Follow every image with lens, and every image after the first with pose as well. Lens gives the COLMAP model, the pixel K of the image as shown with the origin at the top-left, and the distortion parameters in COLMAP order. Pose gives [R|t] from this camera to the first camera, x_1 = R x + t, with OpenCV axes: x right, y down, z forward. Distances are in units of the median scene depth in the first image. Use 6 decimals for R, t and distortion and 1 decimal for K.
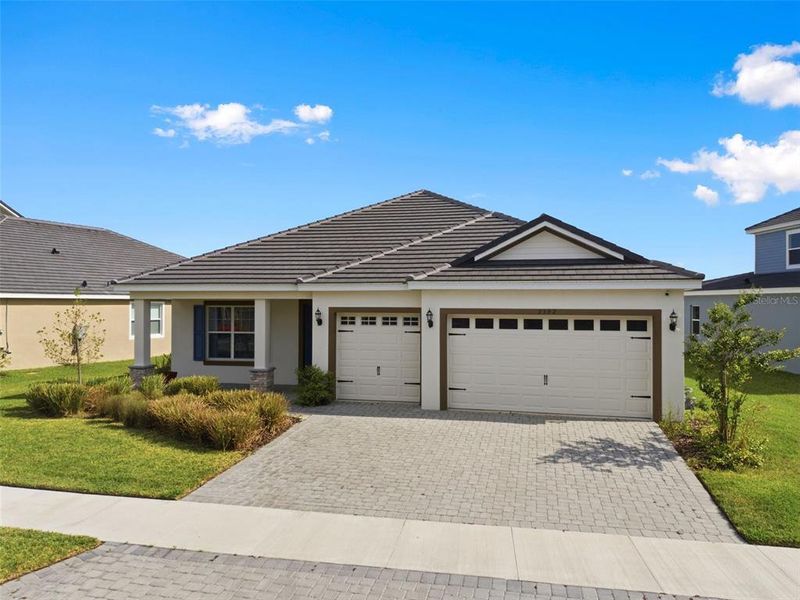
lens RADIAL K [[585.2, 0, 398.1], [0, 585.2, 301.7], [0, 0, 1]] dist [0.079805, -0.077406]
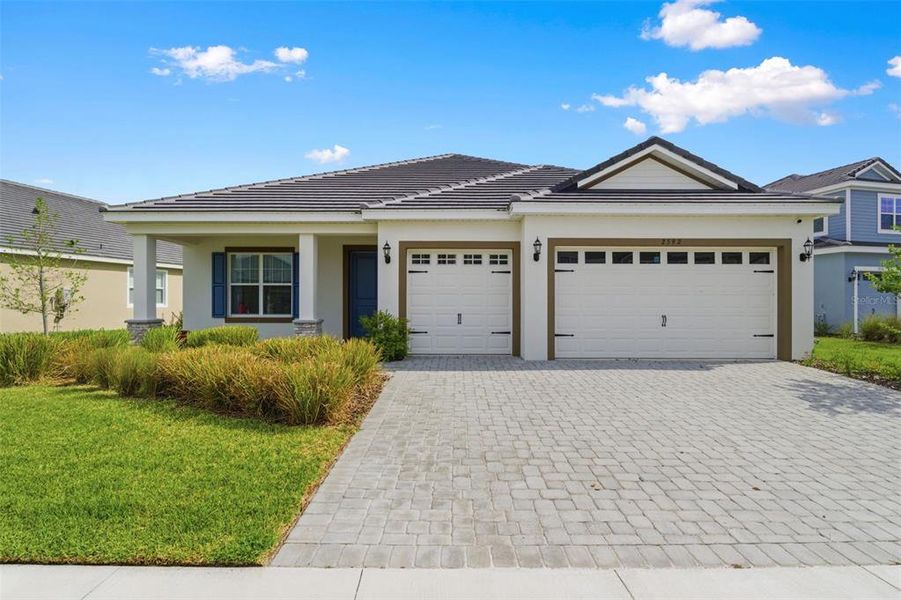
lens RADIAL K [[430.0, 0, 451.6], [0, 430.0, 302.2], [0, 0, 1]] dist [-0.005325, 0.000050]
pose [[0.975745, -0.001925, 0.218901, -0.193150], [0.001043, 0.999991, 0.004147, 0.099010], [-0.218907, -0.003818, 0.975738, 0.431589]]
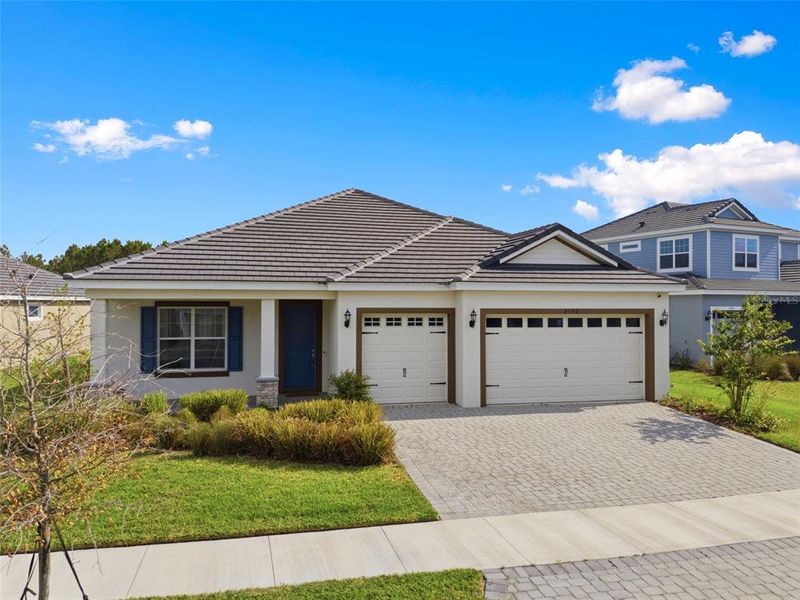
lens RADIAL K [[585.2, 0, 398.1], [0, 585.2, 301.7], [0, 0, 1]] dist [0.079805, -0.077406]
pose [[0.897038, 0.000737, 0.441953, -0.513159], [0.000036, 0.999998, -0.001740, 0.000963], [-0.441954, 0.001577, 0.897036, 0.133665]]
